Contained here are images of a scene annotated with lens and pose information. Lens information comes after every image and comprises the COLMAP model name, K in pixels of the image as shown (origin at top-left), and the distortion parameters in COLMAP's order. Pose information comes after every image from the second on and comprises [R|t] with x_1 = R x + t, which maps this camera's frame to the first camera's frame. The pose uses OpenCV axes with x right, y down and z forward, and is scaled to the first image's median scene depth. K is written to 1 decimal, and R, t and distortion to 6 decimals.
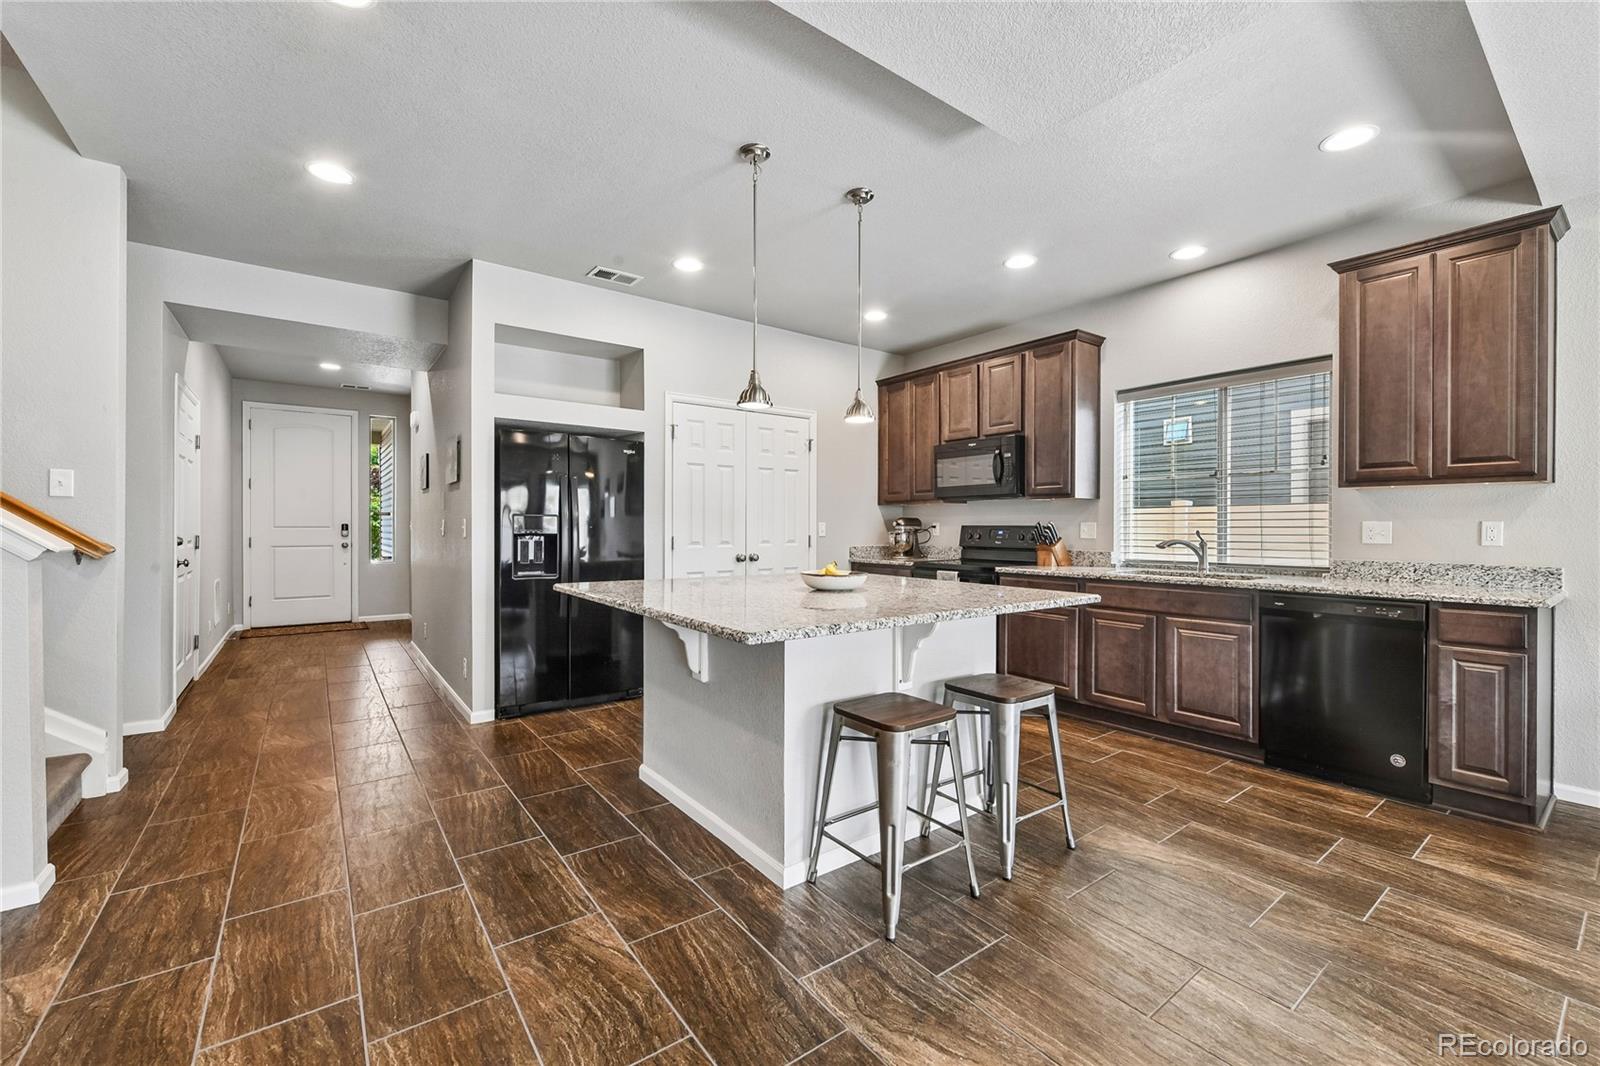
lens RADIAL K [[649.9, 0, 809.0], [0, 649.9, 532.7], [0, 0, 1]] dist [-0.000345, -0.000680]
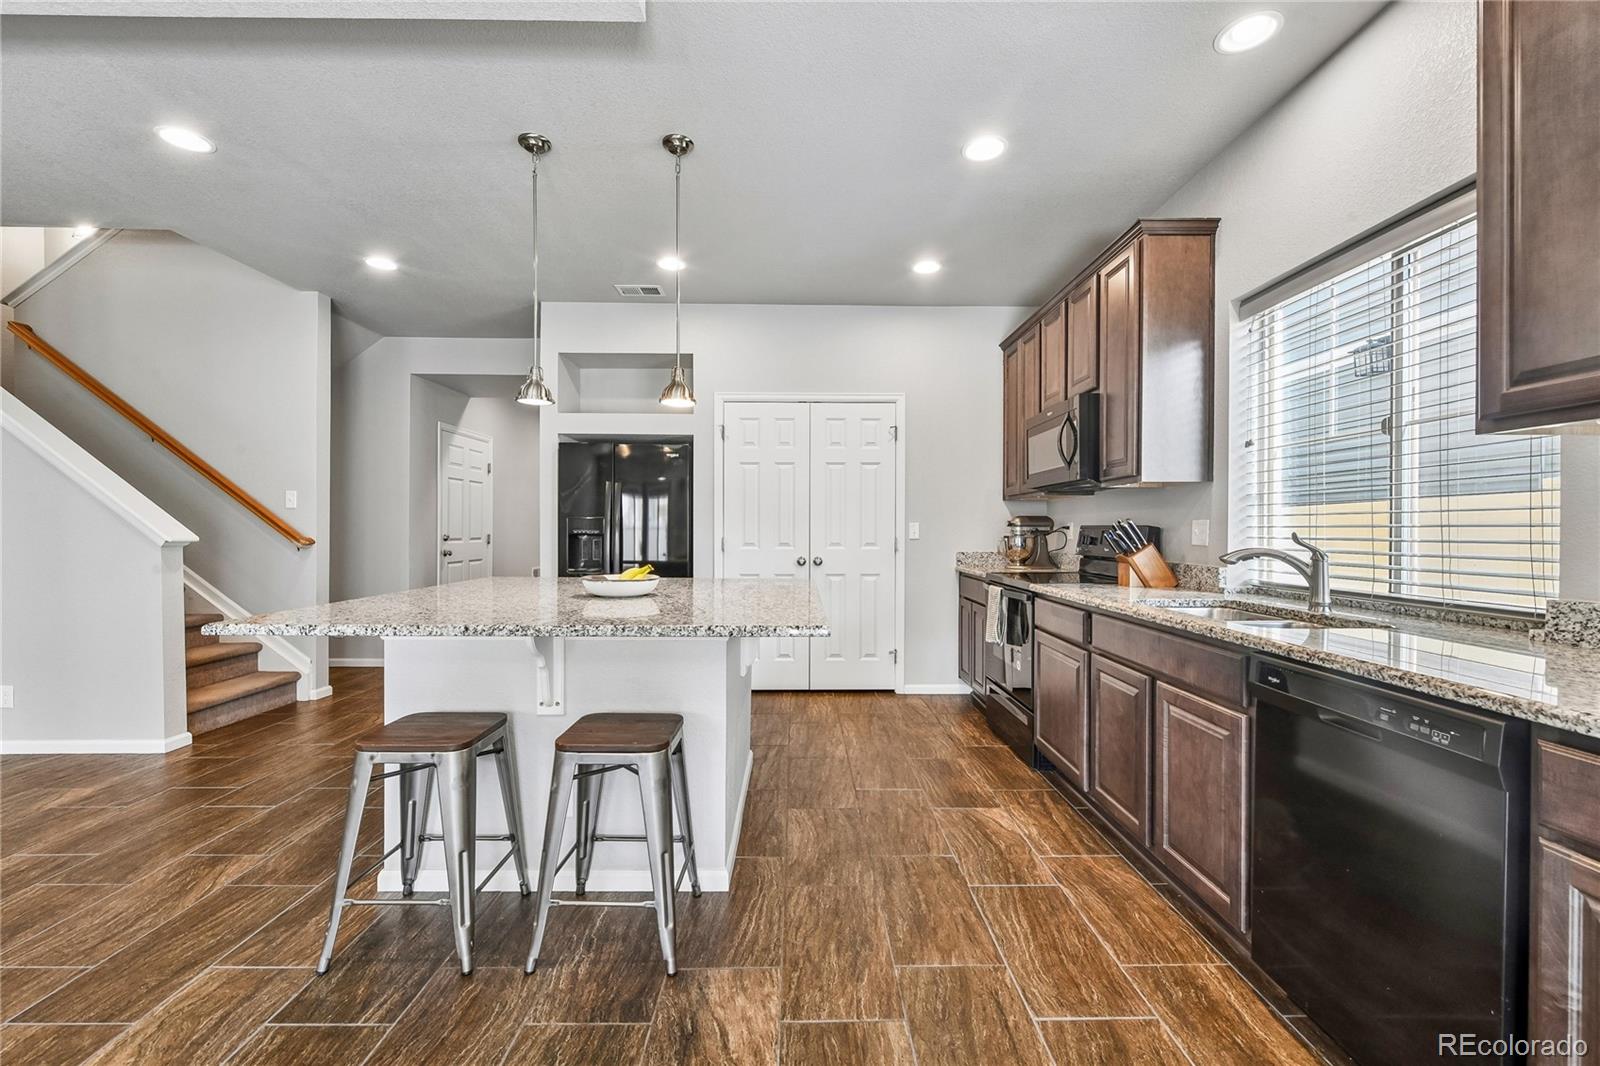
lens RADIAL K [[659.6, 0, 800.0], [0, 659.6, 533.0], [0, 0, 1]] dist [-0.001033, -0.000387]
pose [[0.809159, 0.003237, -0.587580, 0.648791], [-0.005507, 0.999983, -0.002075, 0.000736], [0.587563, 0.004915, 0.809163, 0.339343]]
